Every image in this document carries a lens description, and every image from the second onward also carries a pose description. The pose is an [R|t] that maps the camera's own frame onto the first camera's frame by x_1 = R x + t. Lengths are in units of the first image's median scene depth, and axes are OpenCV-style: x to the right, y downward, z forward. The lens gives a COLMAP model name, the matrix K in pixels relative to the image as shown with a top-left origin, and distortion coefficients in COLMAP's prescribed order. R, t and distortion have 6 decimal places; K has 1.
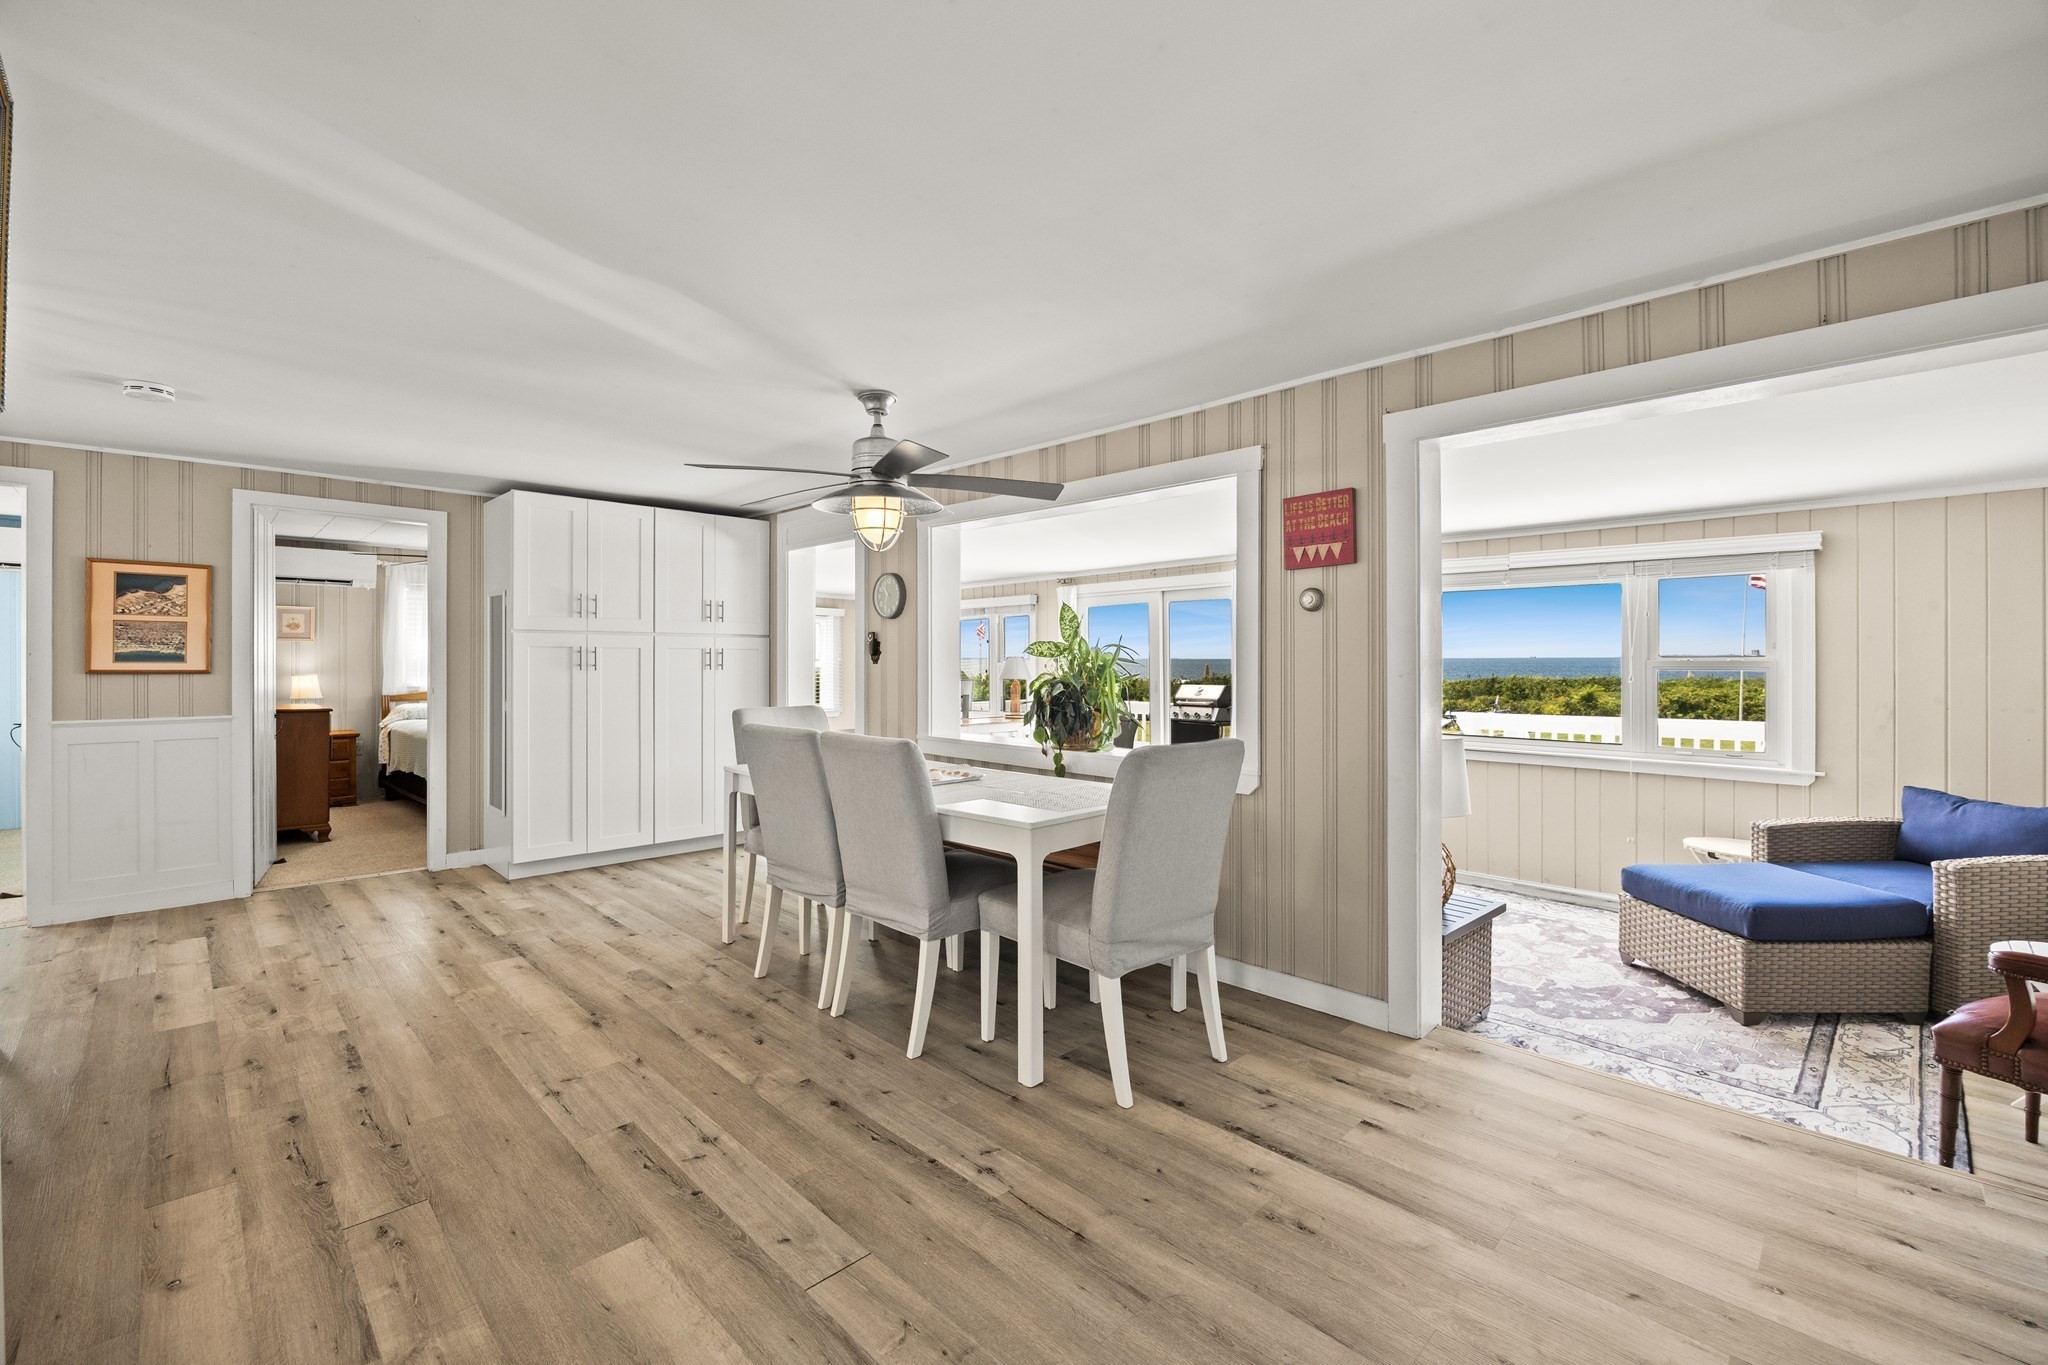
lens RADIAL K [[873.3, 0, 1004.6], [0, 873.3, 663.1], [0, 0, 1]] dist [-0.009433, -0.000139]
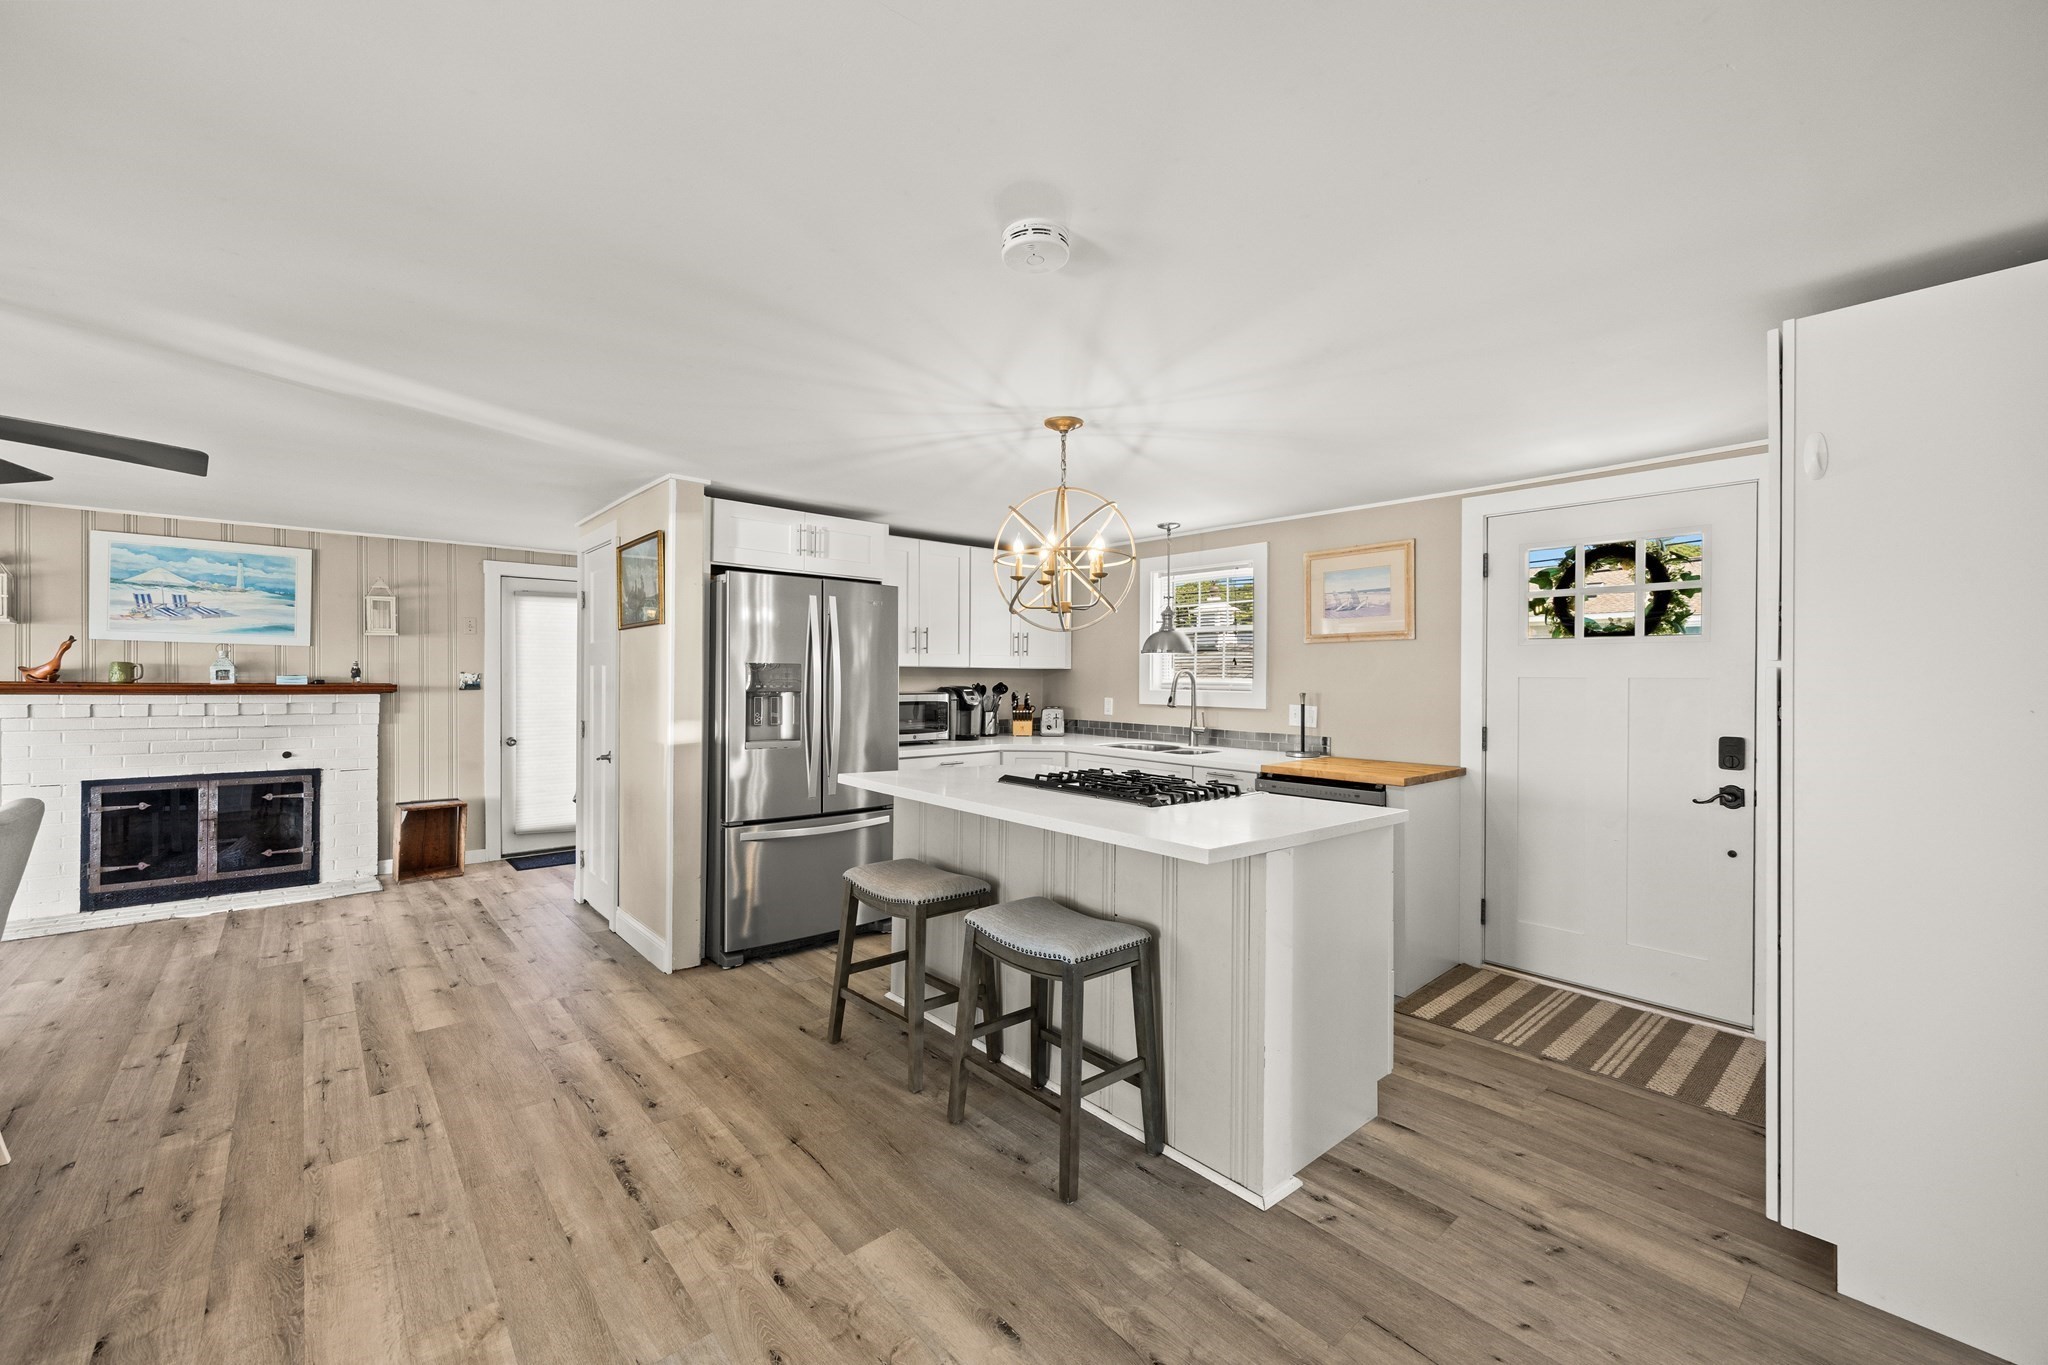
lens RADIAL K [[814.6, 0, 1006.1], [0, 814.6, 680.5], [0, 0, 1]] dist [0.008041, -0.001007]
pose [[-0.998363, -0.004211, 0.057049, -0.769545], [-0.003652, 0.999944, 0.009905, -0.031503], [-0.057087, 0.009681, -0.998322, 1.170447]]
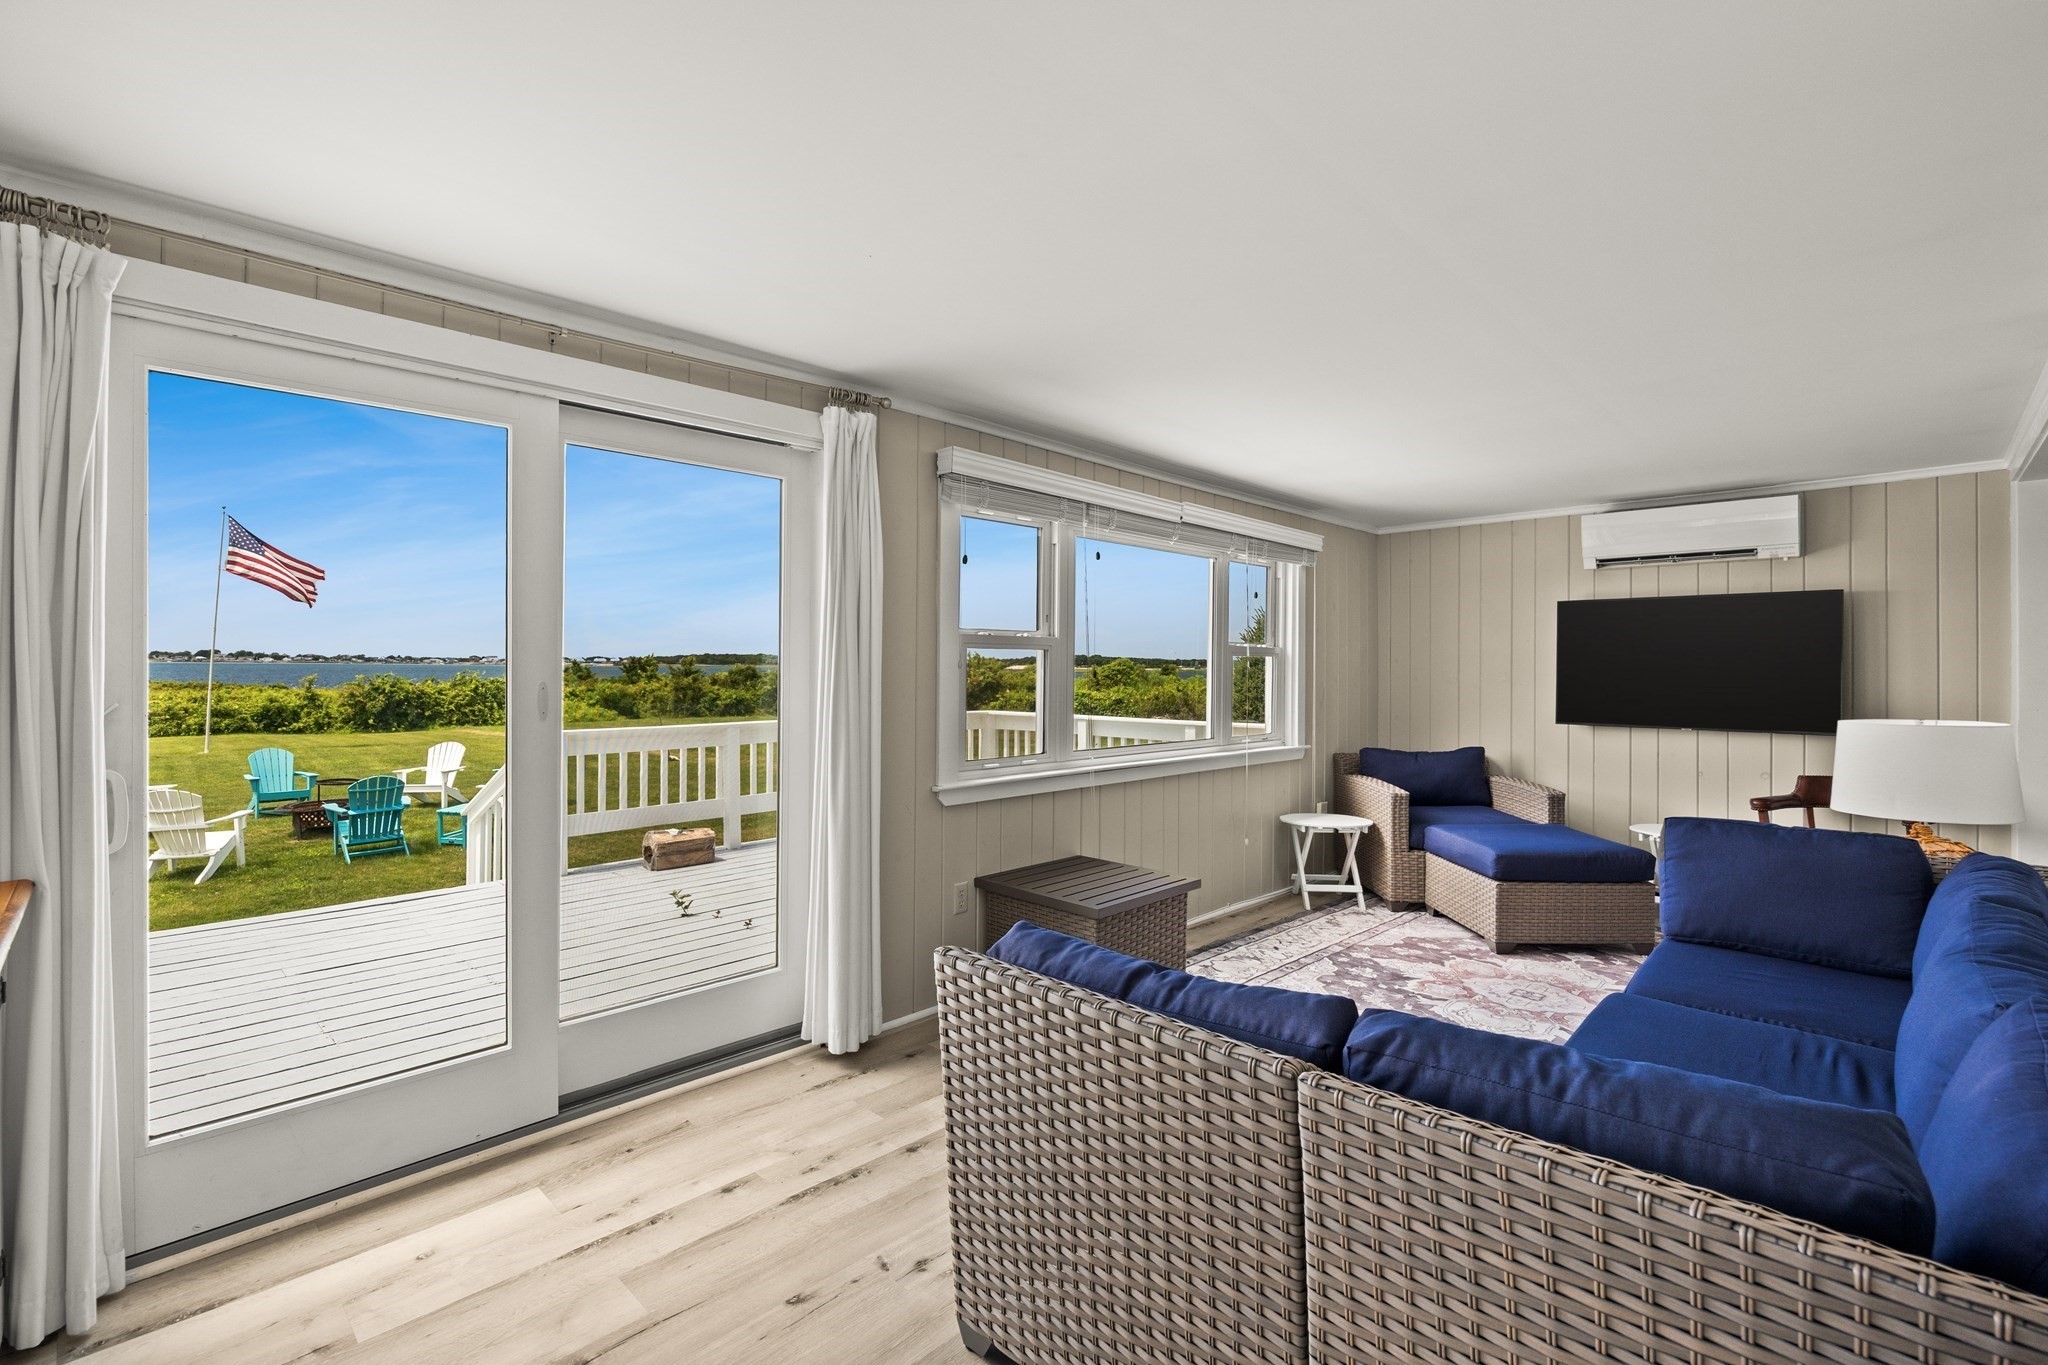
lens RADIAL K [[920.5, 0, 1022.3], [0, 920.5, 651.1], [0, 0, 1]] dist [-0.010177, -0.000825]
pose [[-0.043979, 0.020966, 0.998812, -0.286836], [-0.003675, 0.999770, -0.021148, 0.029258], [-0.999026, -0.004601, -0.043892, 1.528958]]
